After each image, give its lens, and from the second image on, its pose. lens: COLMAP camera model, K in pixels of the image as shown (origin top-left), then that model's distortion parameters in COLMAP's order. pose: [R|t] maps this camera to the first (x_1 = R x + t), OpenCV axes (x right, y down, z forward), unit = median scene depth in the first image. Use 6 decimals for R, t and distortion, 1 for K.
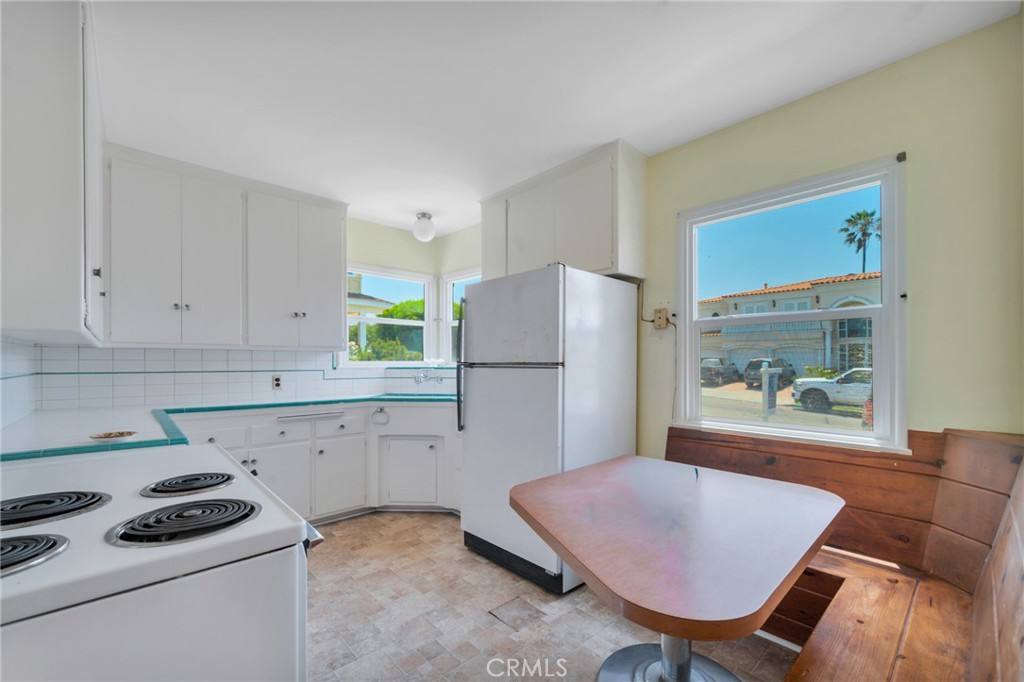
lens RADIAL K [[412.8, 0, 512.5], [0, 412.8, 350.8], [0, 0, 1]] dist [-0.000177, -0.000122]
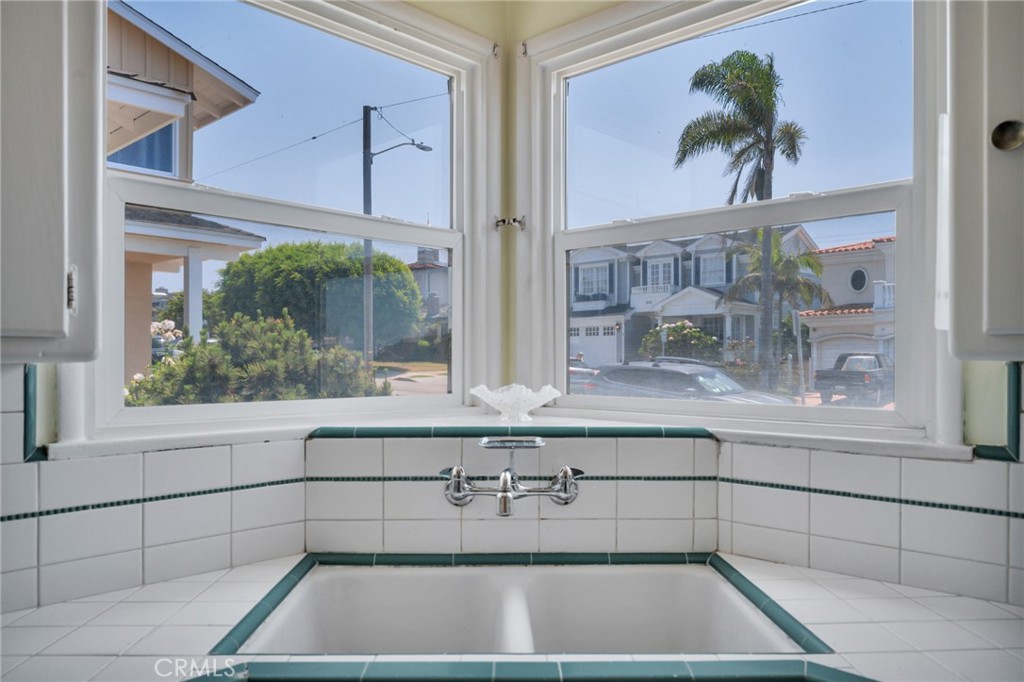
lens RADIAL K [[750.2, 0, 511.4], [0, 750.2, 343.5], [0, 0, 1]] dist [-0.009973, -0.000680]
pose [[0.998653, -0.000169, 0.051879, -0.104957], [-0.000047, 0.999991, 0.004167, -0.003189], [-0.051879, -0.004163, 0.998645, 0.287638]]
